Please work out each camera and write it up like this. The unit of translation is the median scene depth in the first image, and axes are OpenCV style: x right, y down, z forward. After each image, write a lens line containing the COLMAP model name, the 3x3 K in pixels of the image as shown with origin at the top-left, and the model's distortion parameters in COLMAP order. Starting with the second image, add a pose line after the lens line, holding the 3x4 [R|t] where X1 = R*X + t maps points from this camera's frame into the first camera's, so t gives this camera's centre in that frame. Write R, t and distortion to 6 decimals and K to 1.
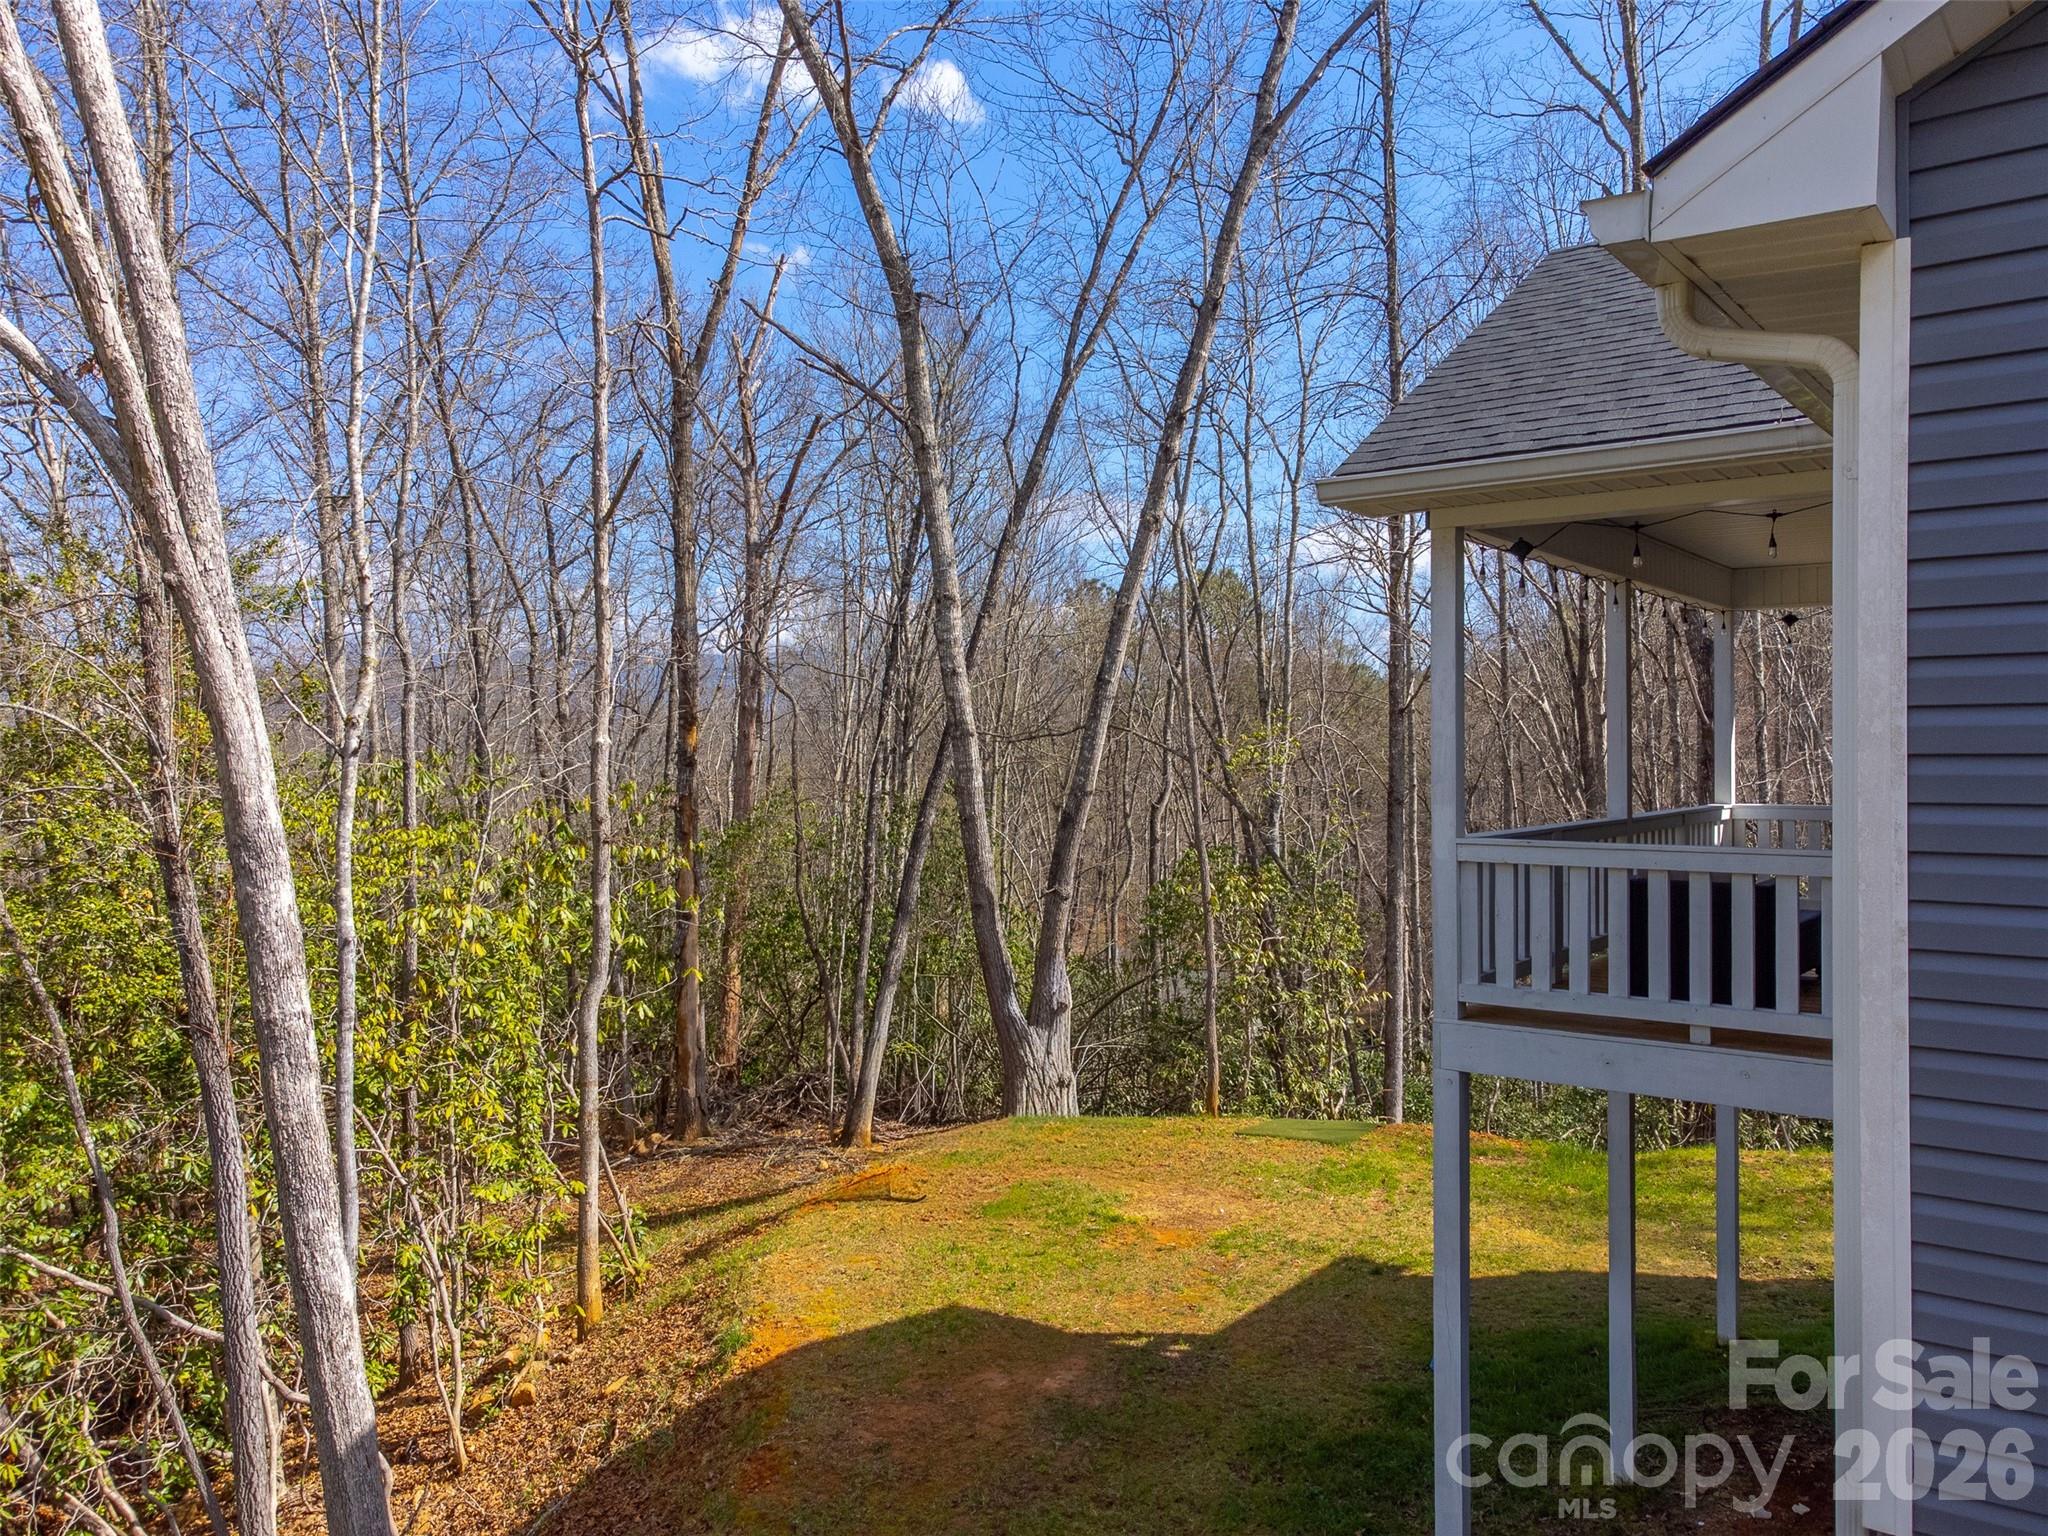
lens RADIAL K [[1543.2, 0, 1024.5], [0, 1543.2, 758.7], [0, 0, 1]] dist [0.031537, -0.005310]
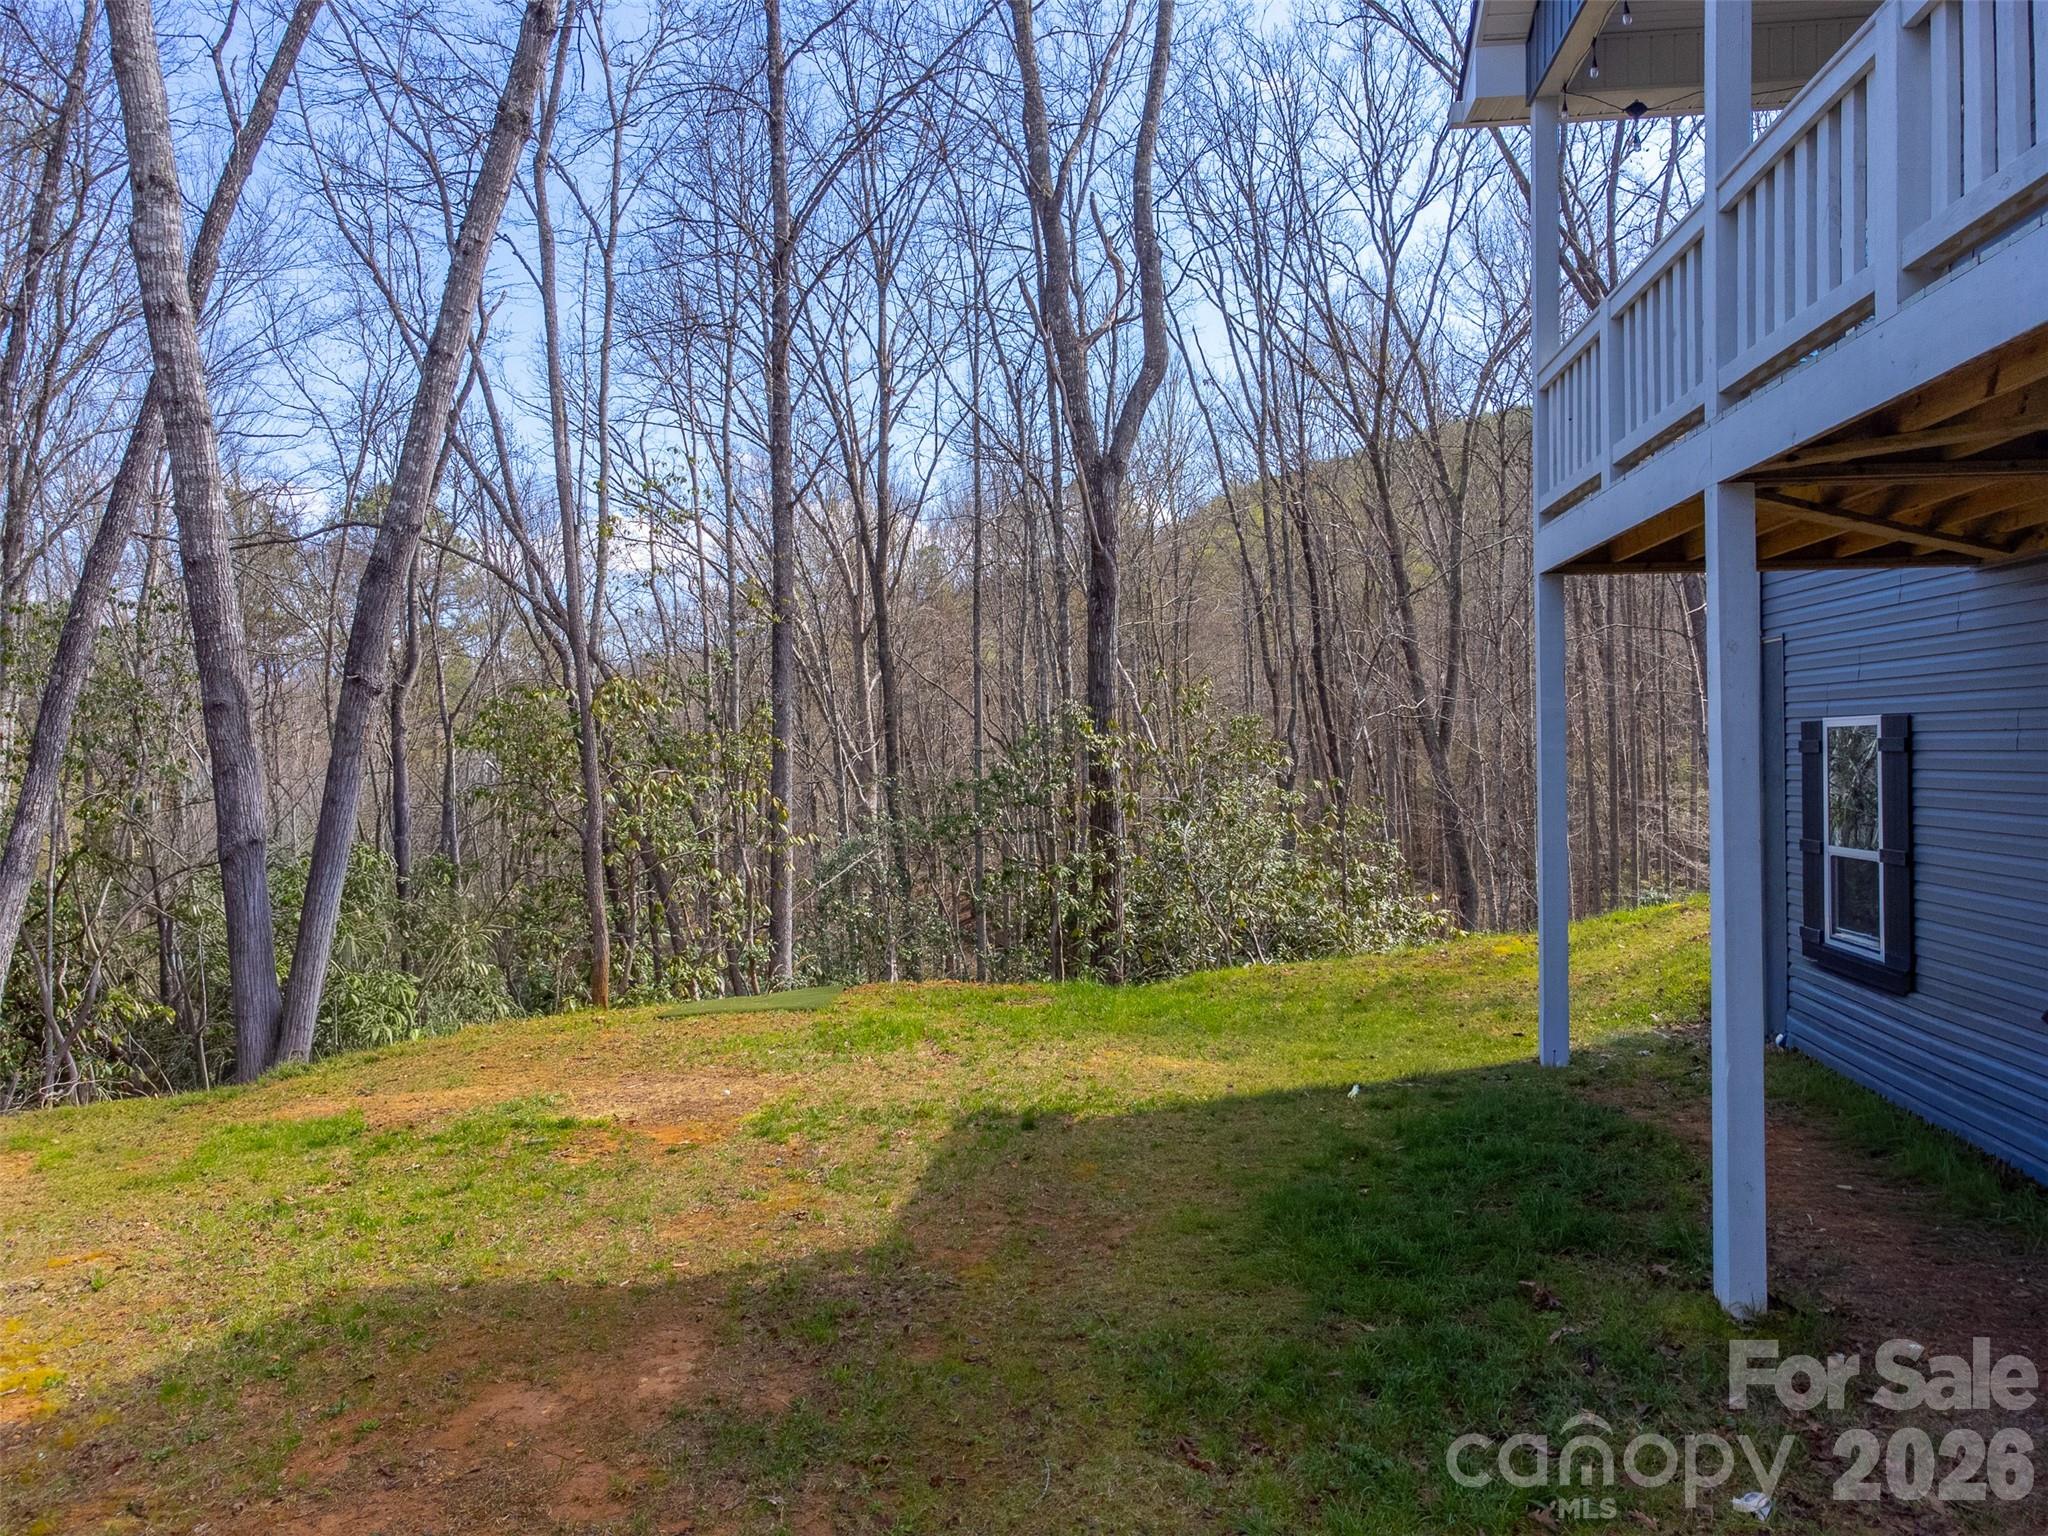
lens RADIAL K [[1543.2, 0, 1039.6], [0, 1543.2, 767.2], [0, 0, 1]] dist [0.031537, -0.005310]
pose [[0.859529, -0.011960, 0.510947, -0.117564], [0.007156, 0.999910, 0.011368, 0.204121], [-0.511036, -0.006115, 0.859537, 0.519475]]
